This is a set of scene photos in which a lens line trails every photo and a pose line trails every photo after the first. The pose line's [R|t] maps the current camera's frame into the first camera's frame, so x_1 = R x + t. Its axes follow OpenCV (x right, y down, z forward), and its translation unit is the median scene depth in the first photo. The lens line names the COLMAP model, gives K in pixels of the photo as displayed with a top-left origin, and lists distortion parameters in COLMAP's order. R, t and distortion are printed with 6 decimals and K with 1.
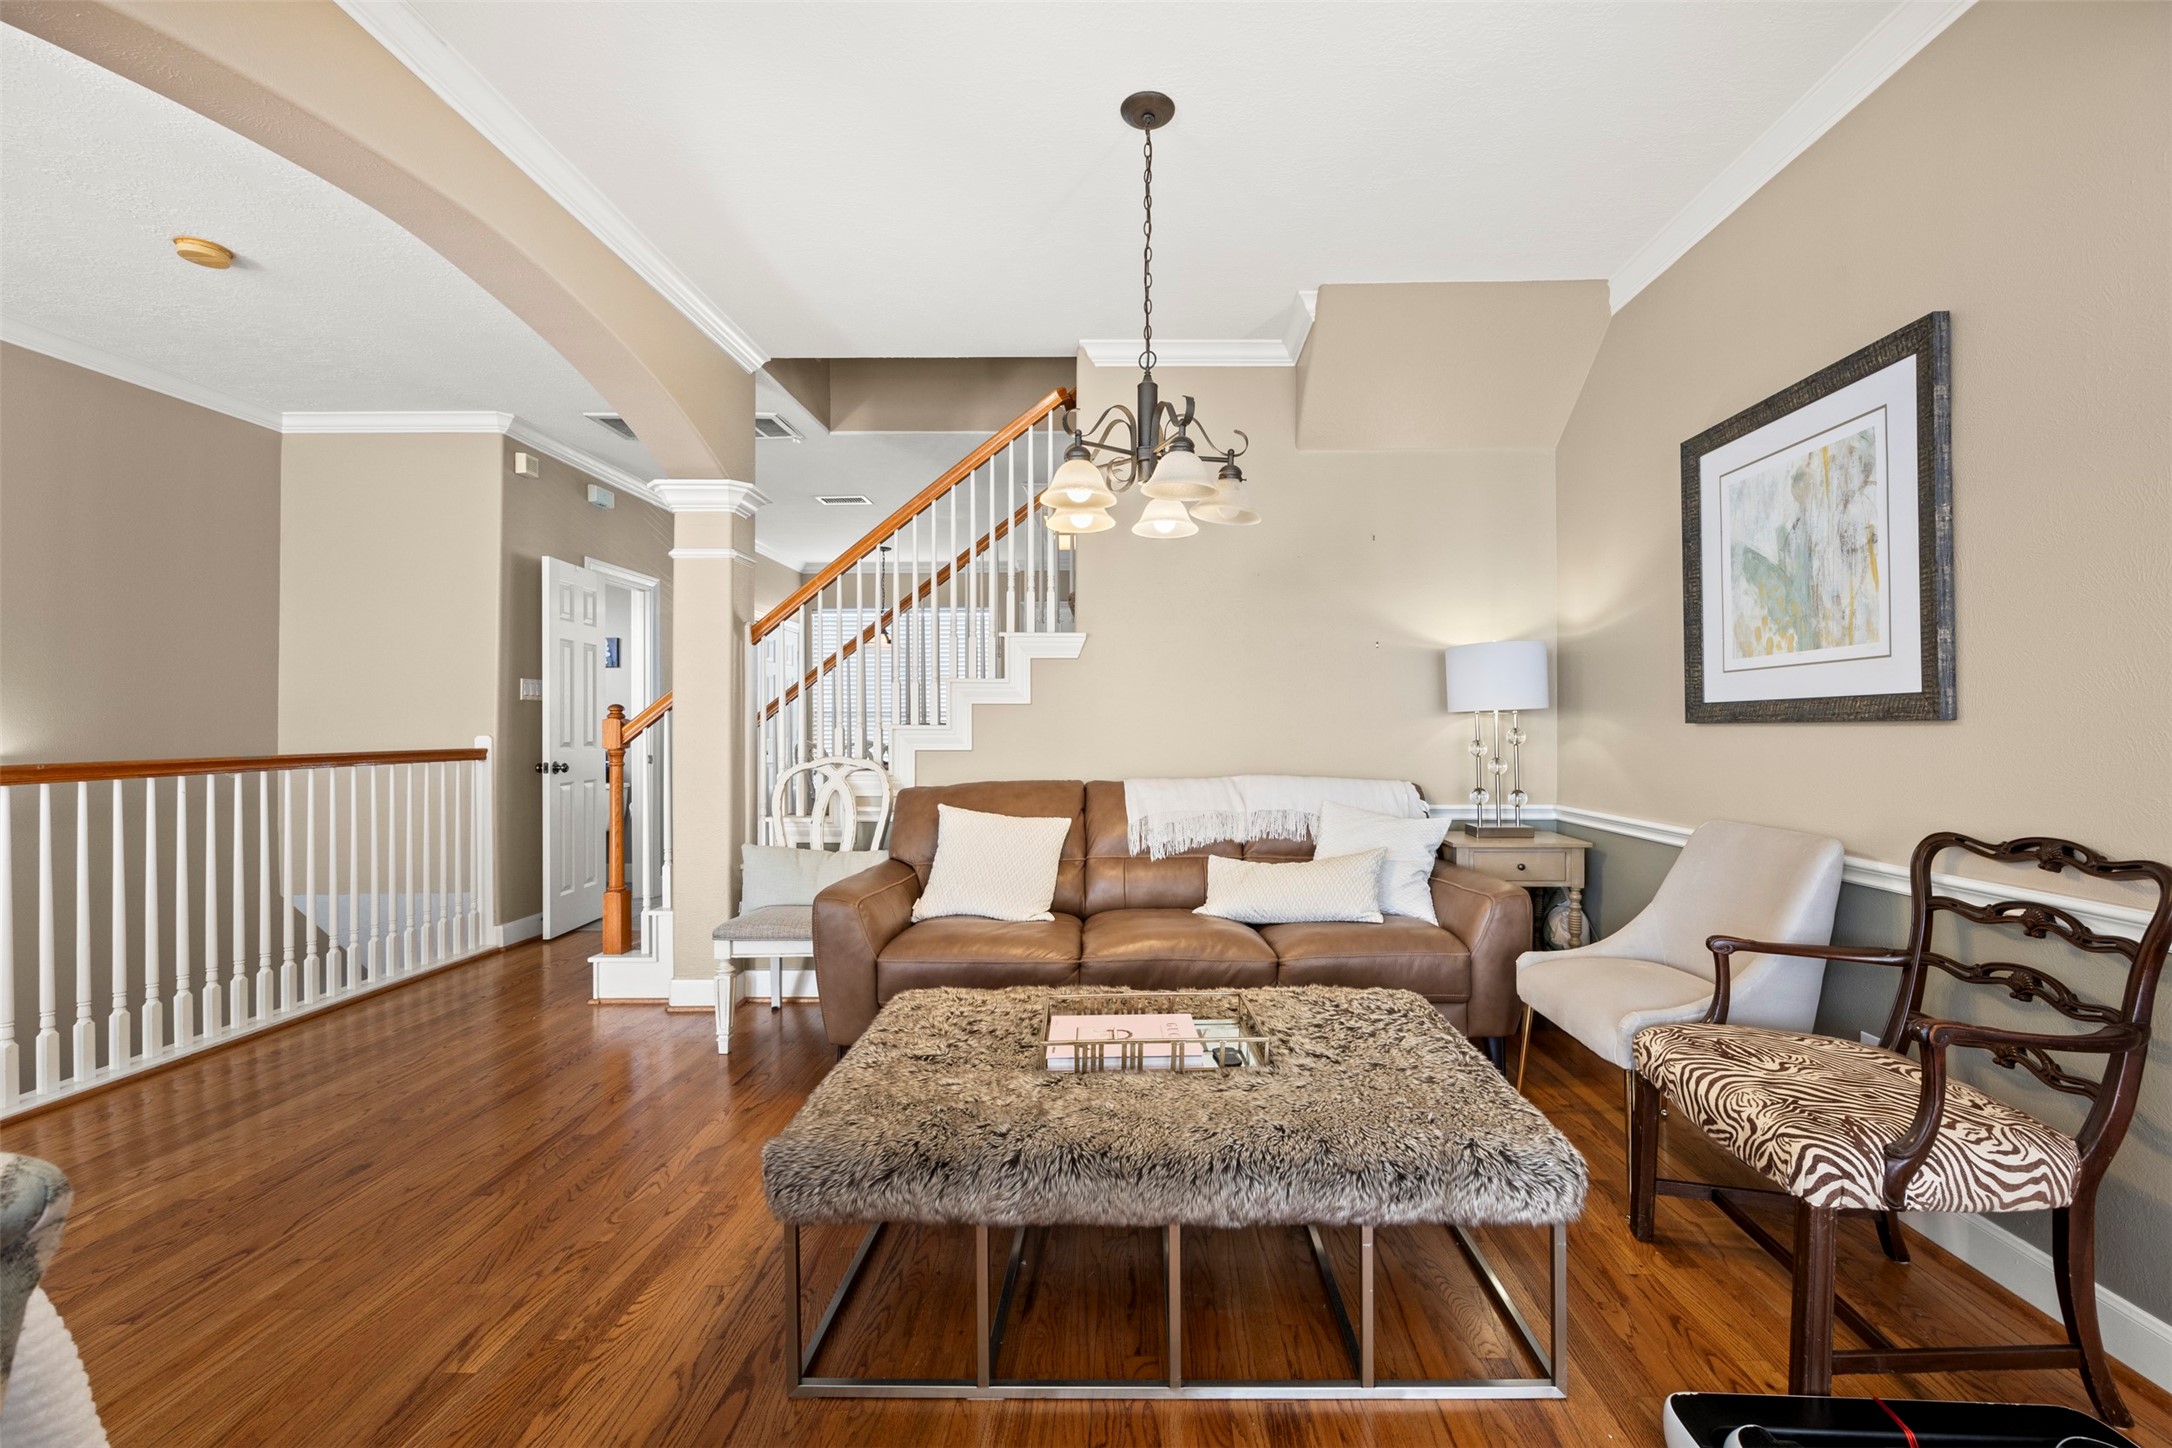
lens RADIAL K [[851.8, 0, 1115.1], [0, 851.8, 725.5], [0, 0, 1]] dist [-0.001194, -0.000041]
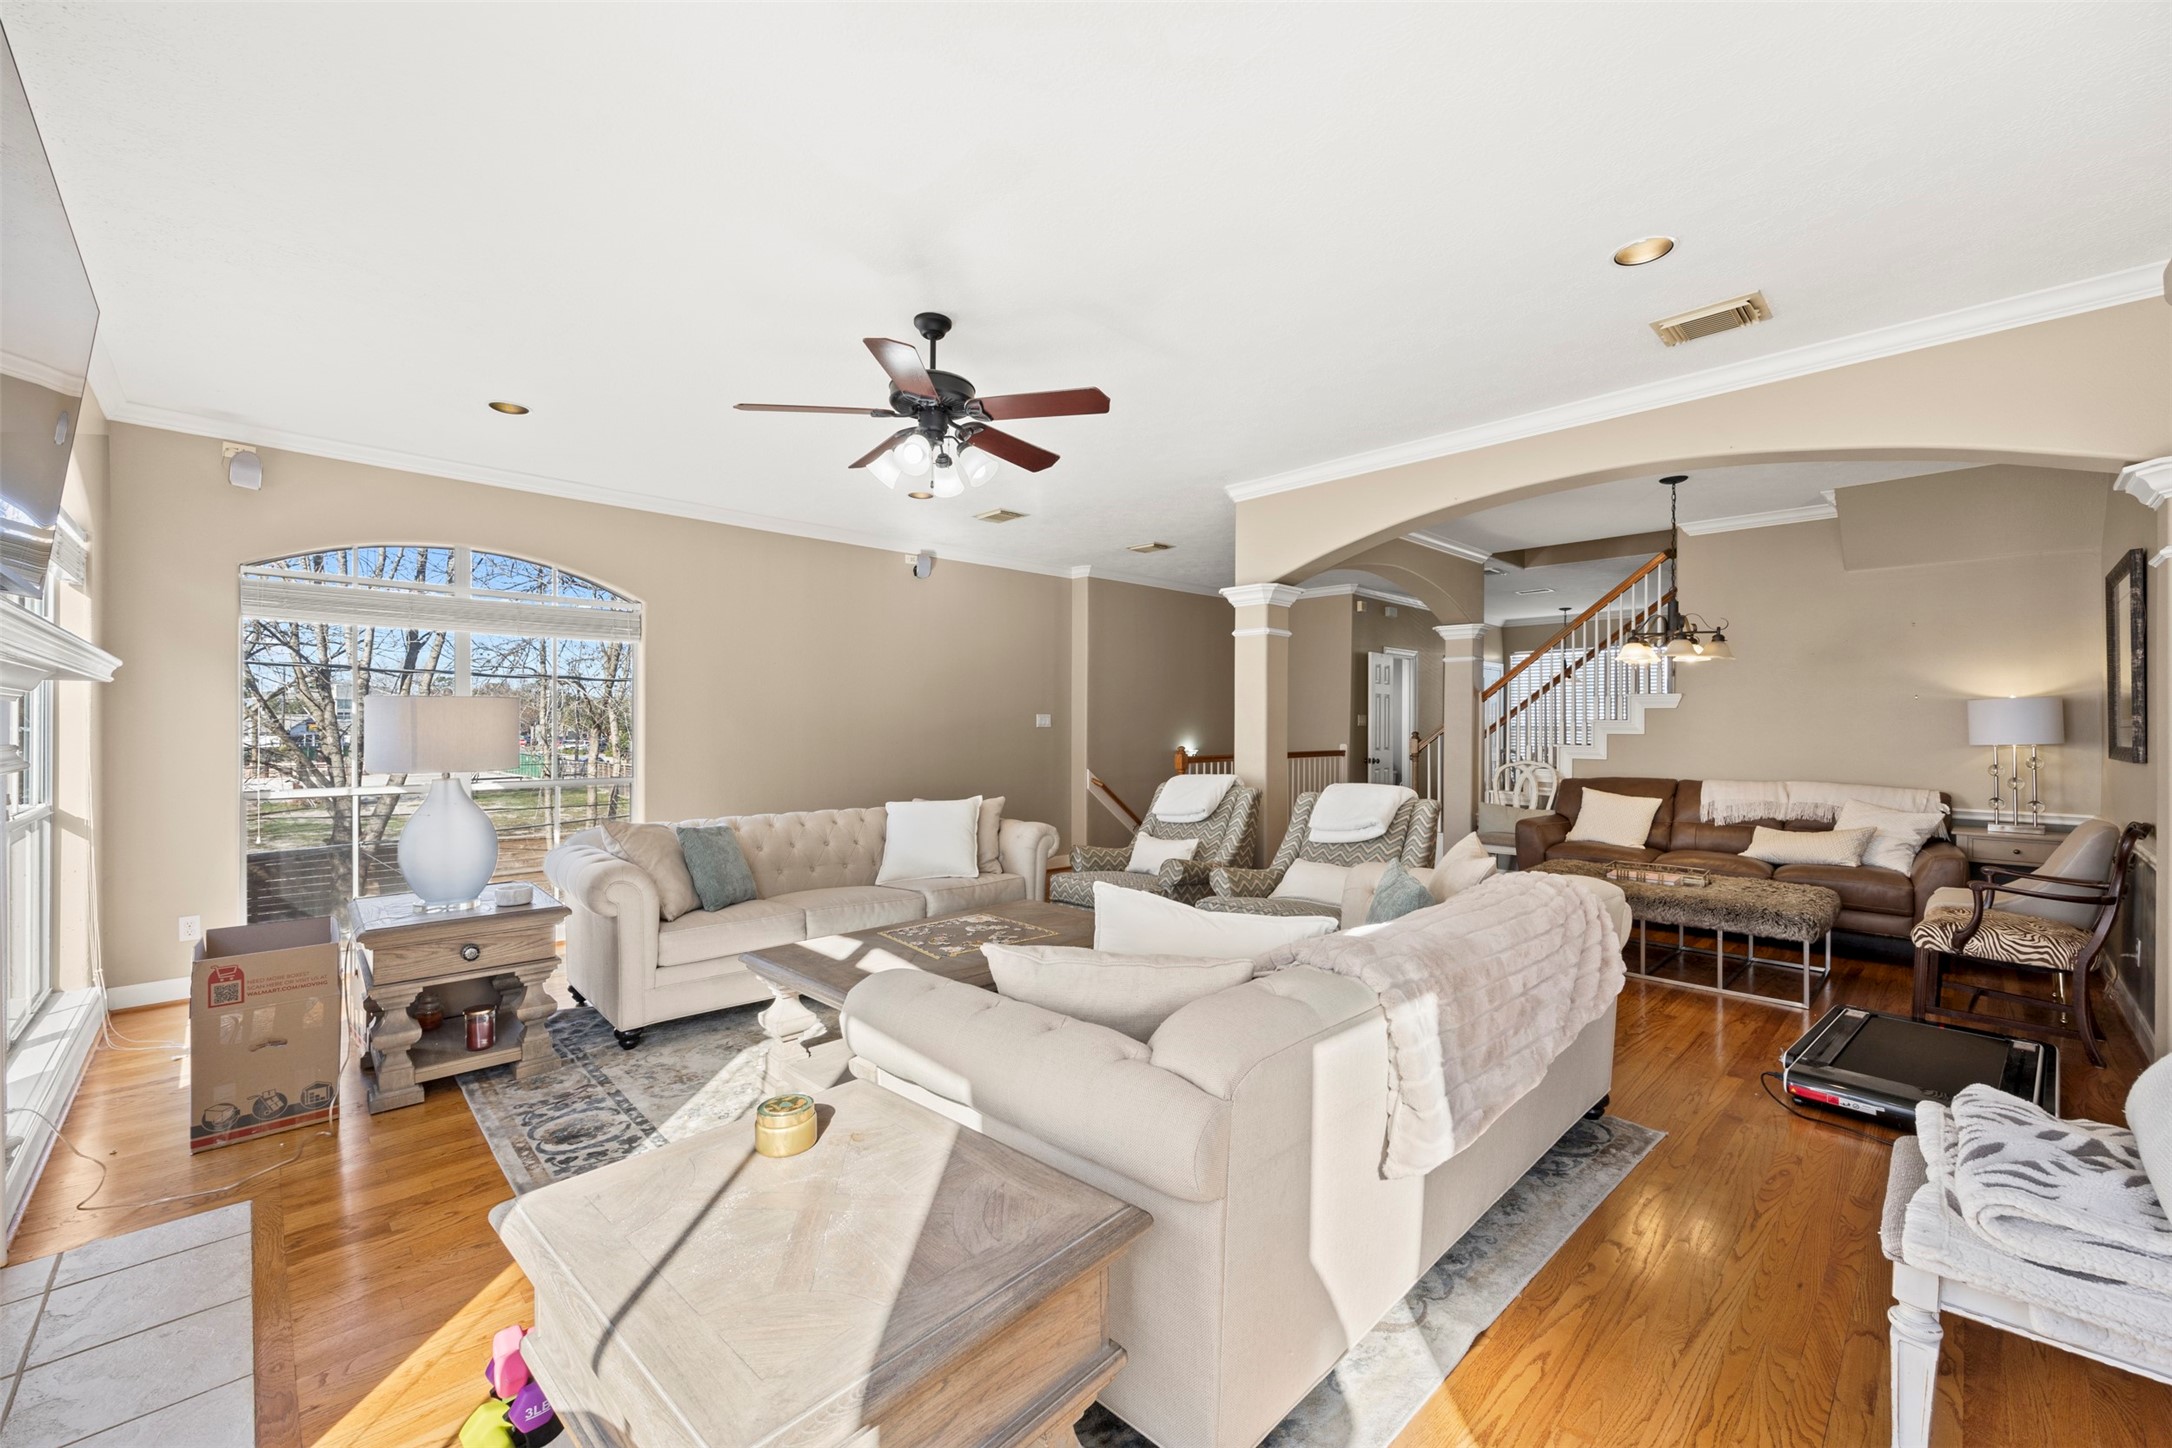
lens RADIAL K [[851.8, 0, 1115.1], [0, 851.8, 725.5], [0, 0, 1]] dist [-0.001194, -0.000041]
pose [[0.719561, 0.005326, -0.694409, 0.360954], [-0.002435, 0.999984, 0.005145, -0.054019], [0.694425, -0.002011, 0.719562, -1.100178]]
